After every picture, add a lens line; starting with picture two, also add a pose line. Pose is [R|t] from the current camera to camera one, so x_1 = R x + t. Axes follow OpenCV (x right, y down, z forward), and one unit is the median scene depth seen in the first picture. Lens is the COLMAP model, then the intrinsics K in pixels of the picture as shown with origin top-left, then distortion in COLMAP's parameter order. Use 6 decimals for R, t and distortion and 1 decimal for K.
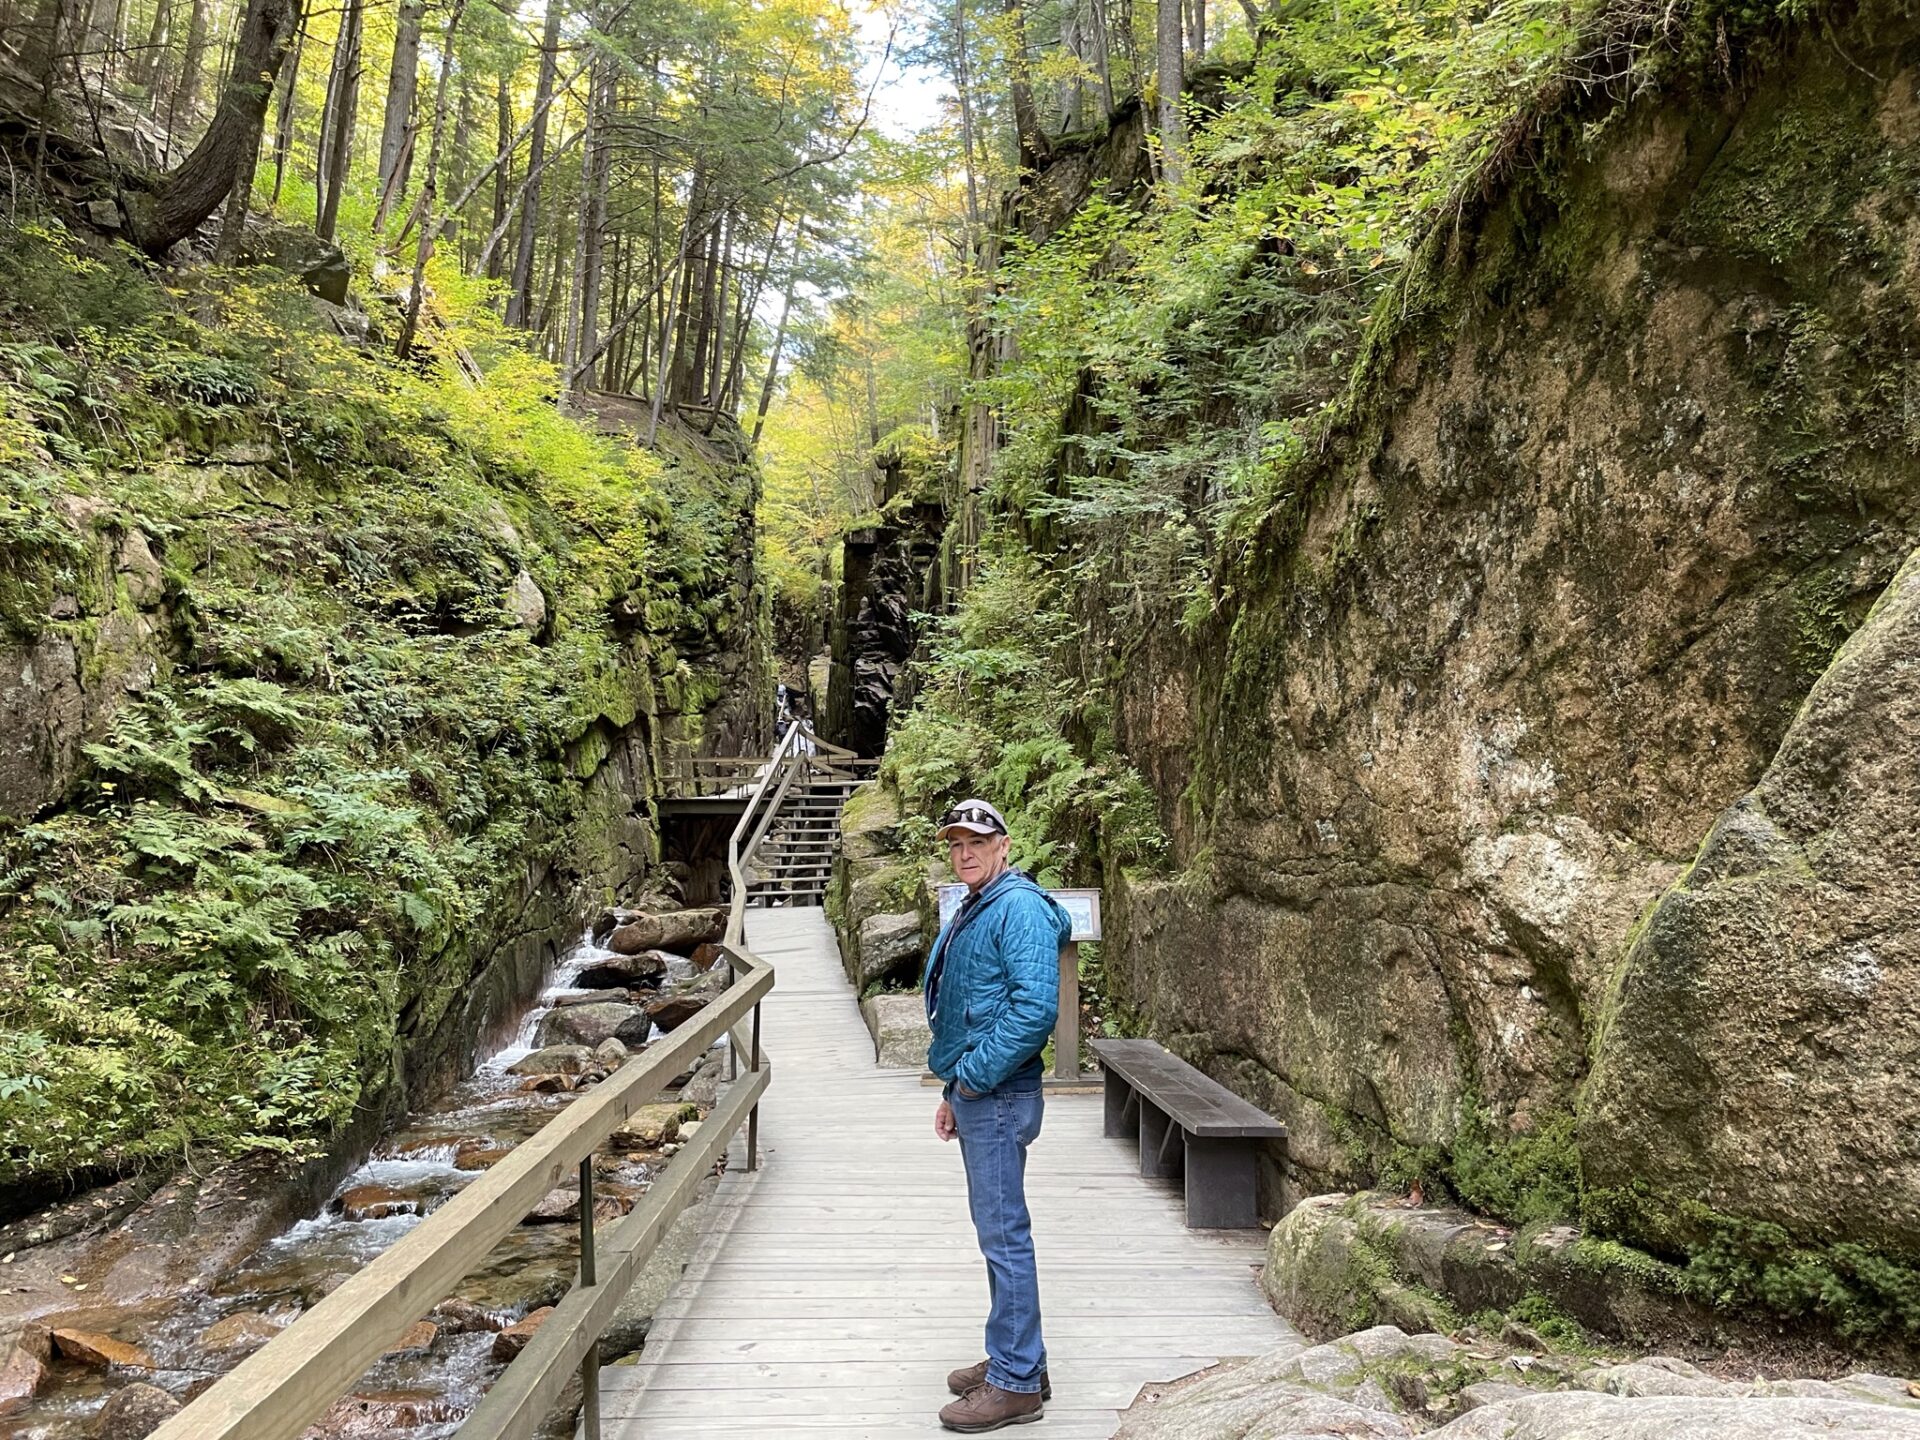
lens RADIAL K [[1432.0, 0, 963.1], [0, 1432.0, 722.2], [0, 0, 1]] dist [0.013819, 0.000803]
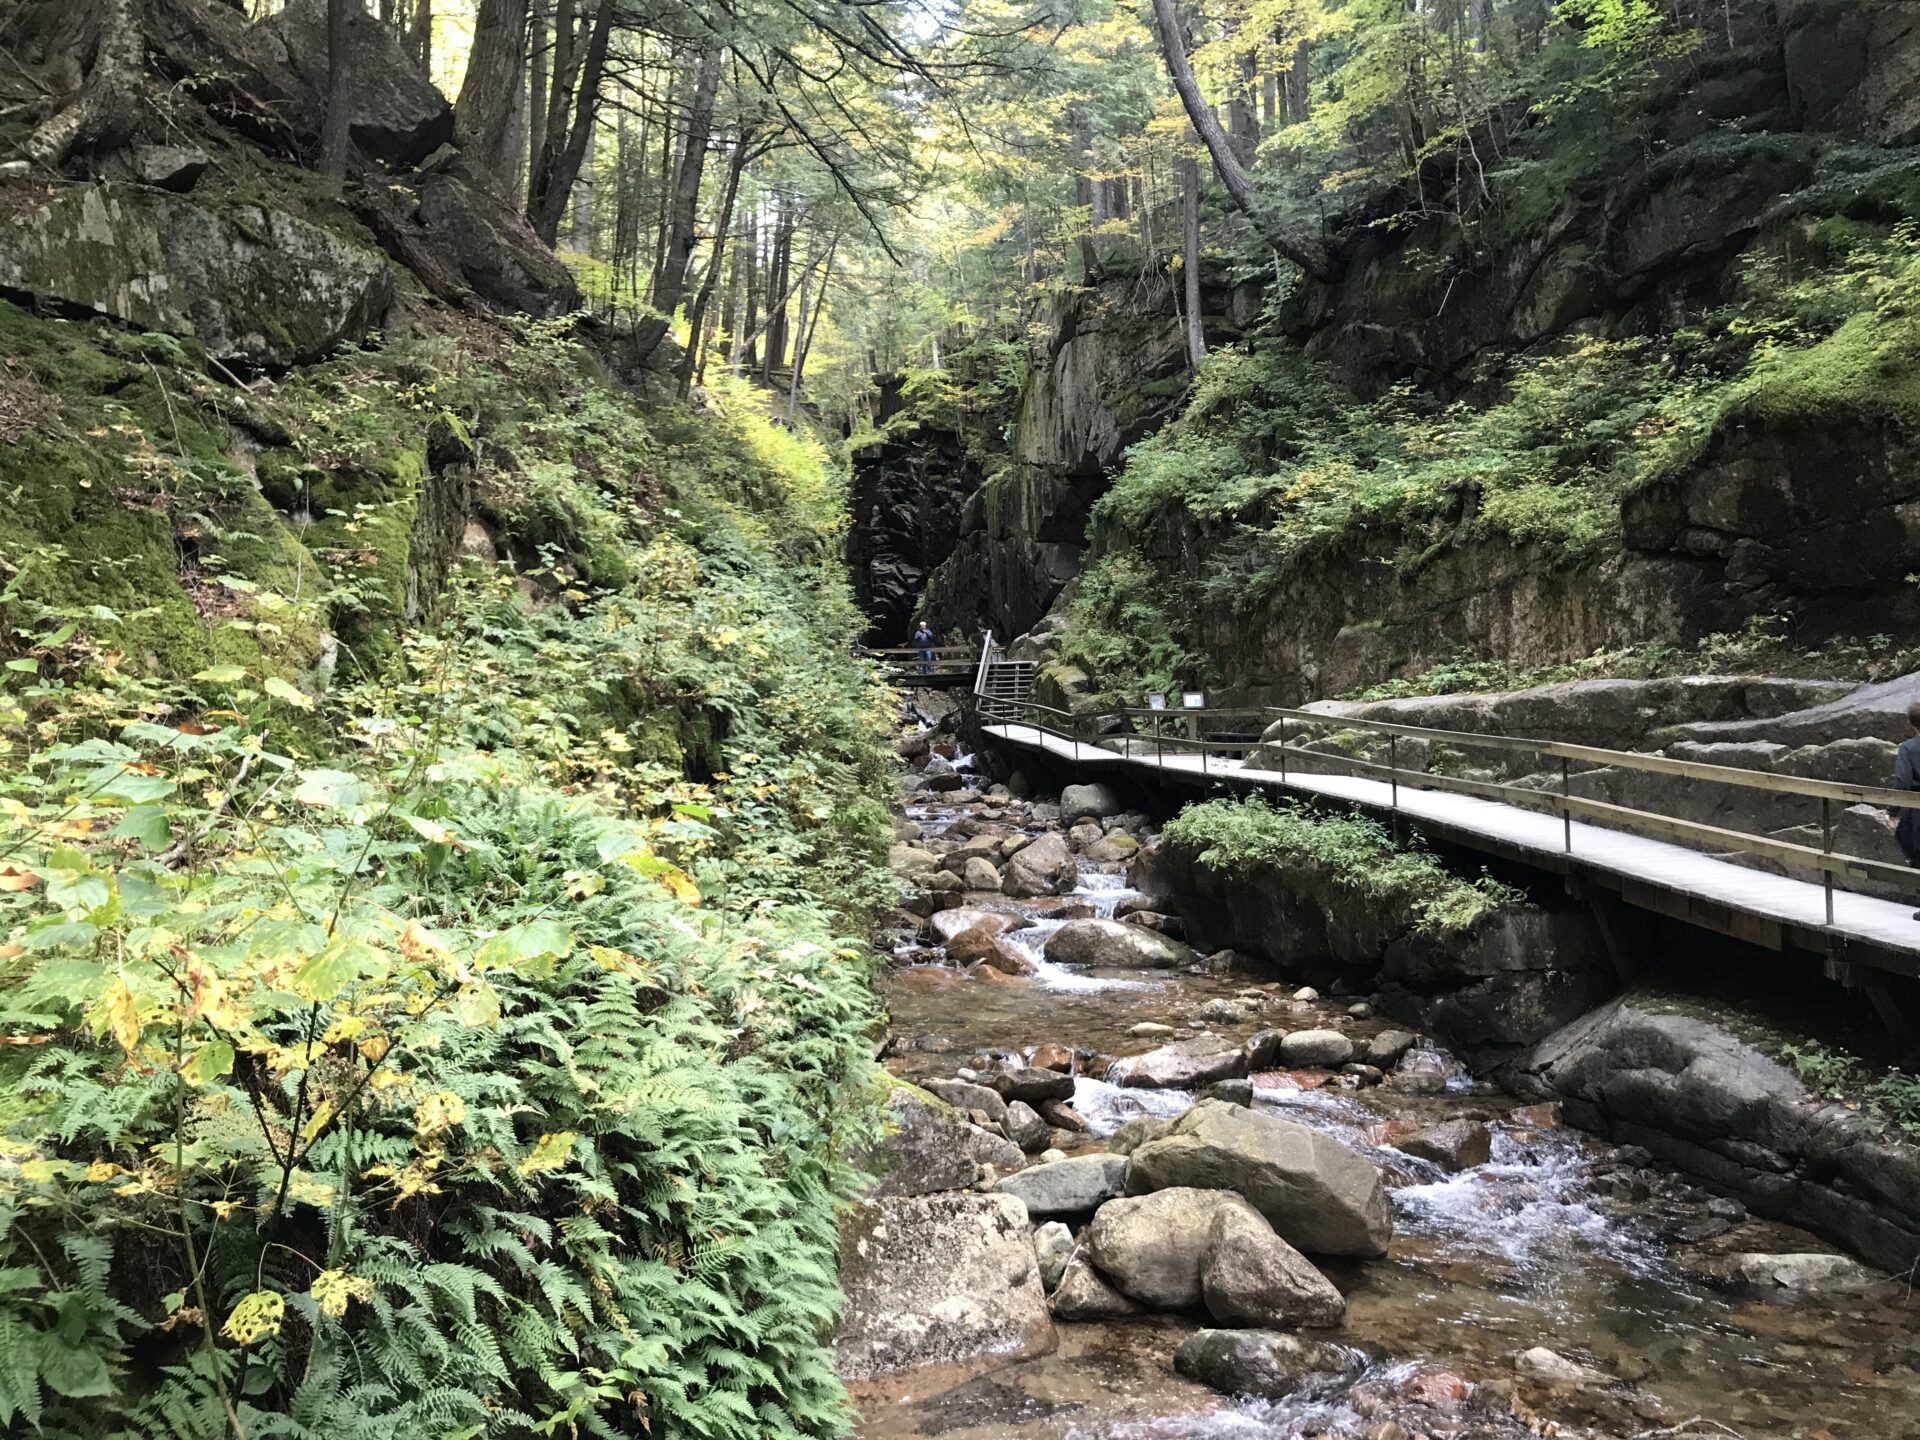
lens RADIAL K [[1545.7, 0, 974.1], [0, 1545.7, 716.0], [0, 0, 1]] dist [0.019586, -0.017174]
pose [[0.998065, -0.019746, 0.058961, -0.096192], [0.015298, 0.997070, 0.074950, -0.015022], [-0.060269, -0.073903, 0.995443, -0.379377]]
